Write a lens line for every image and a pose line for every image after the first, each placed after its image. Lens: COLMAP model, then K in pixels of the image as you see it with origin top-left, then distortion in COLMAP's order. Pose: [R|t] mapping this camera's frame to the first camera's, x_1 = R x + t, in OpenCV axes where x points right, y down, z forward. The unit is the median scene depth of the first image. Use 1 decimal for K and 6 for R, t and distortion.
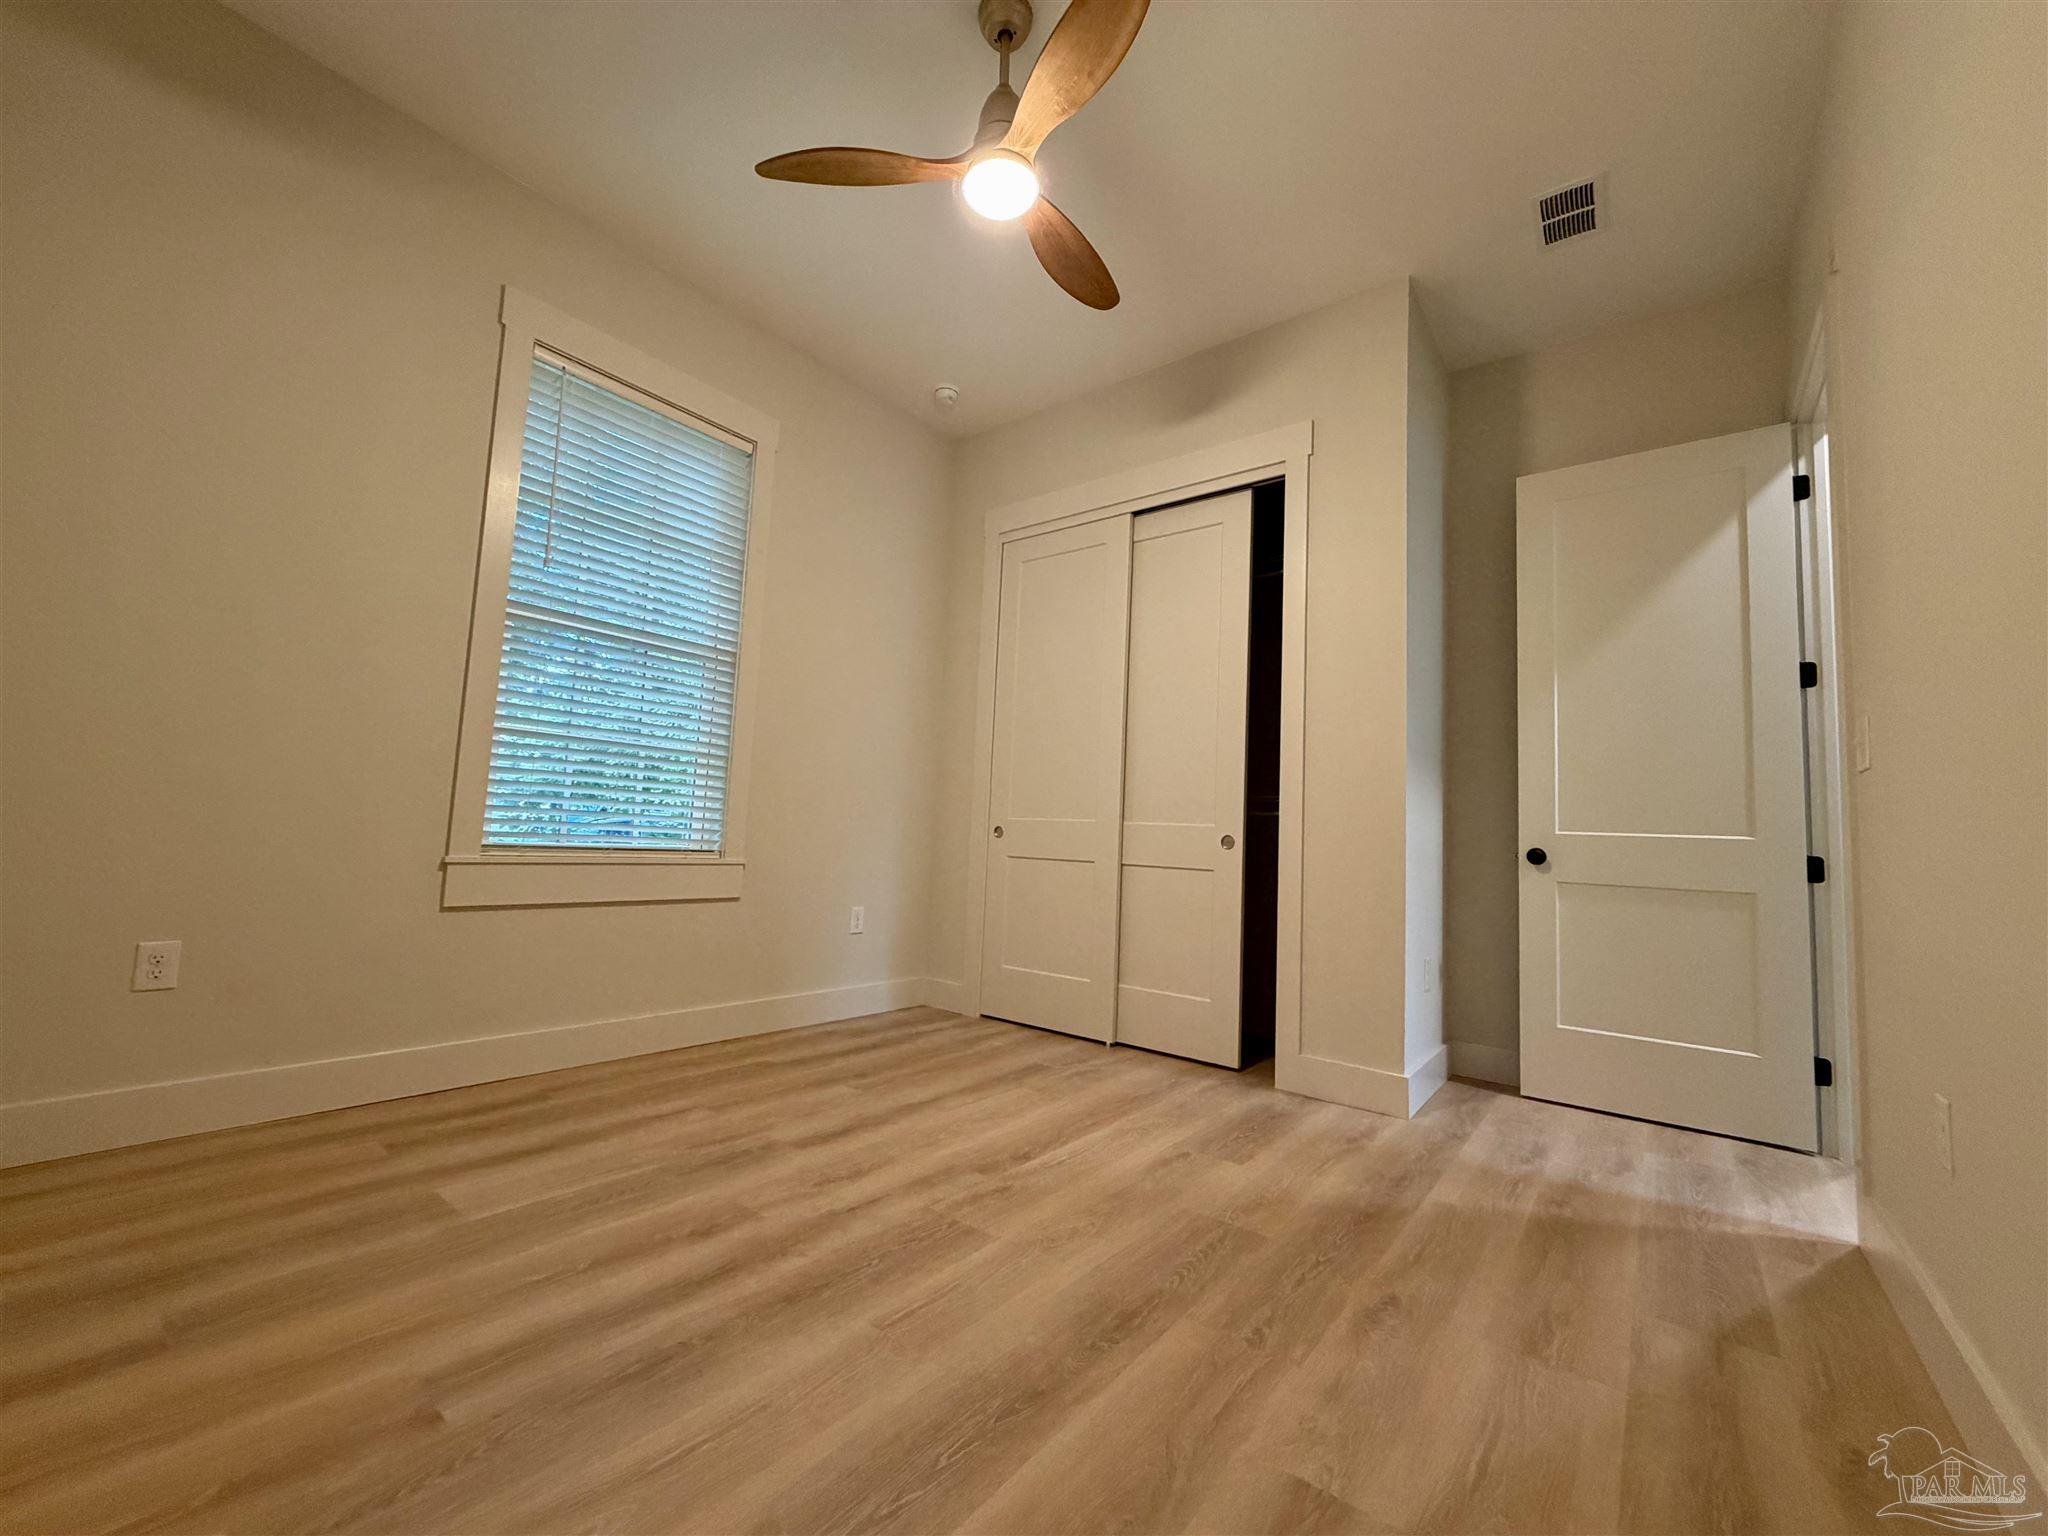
lens RADIAL K [[814.8, 0, 1029.1], [0, 814.8, 762.1], [0, 0, 1]] dist [-0.003234, 0.000009]
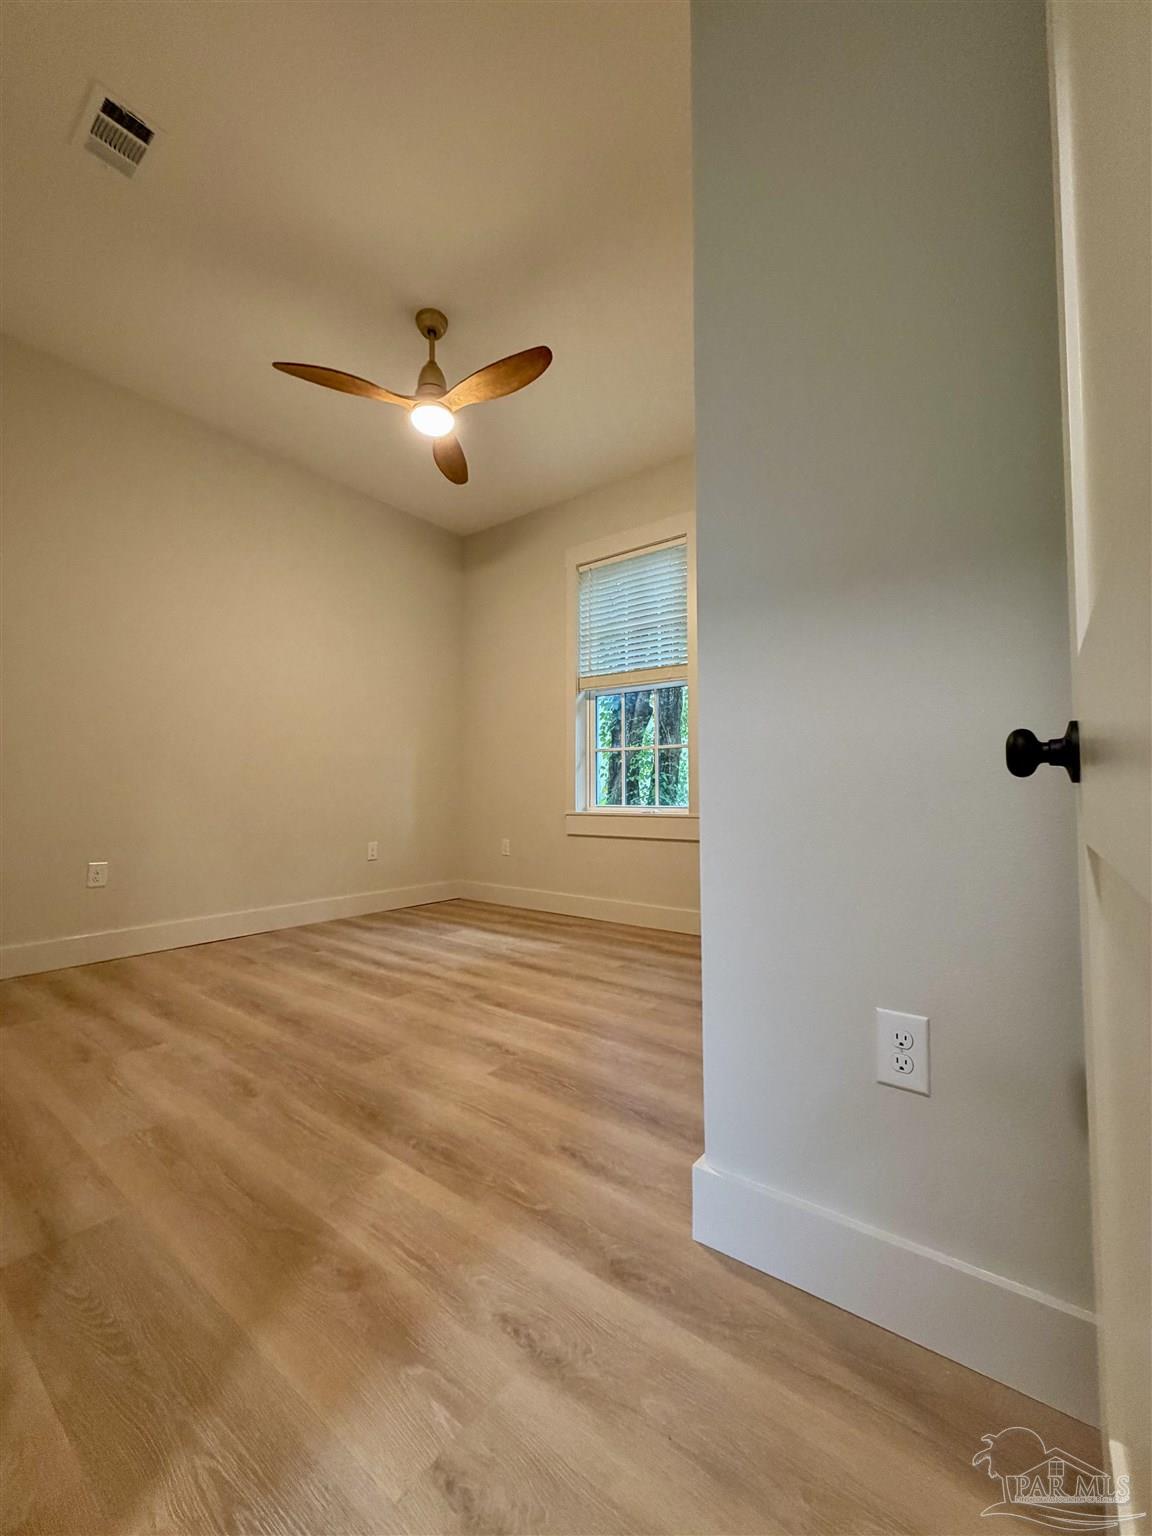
lens RADIAL K [[611.1, 0, 579.6], [0, 611.1, 772.6], [0, 0, 1]] dist [-0.003234, 0.000009]
pose [[0.020805, -0.080162, -0.996565, 1.263078], [0.091055, 0.992790, -0.077958, 0.181465], [0.995629, -0.089120, 0.027954, 1.273249]]
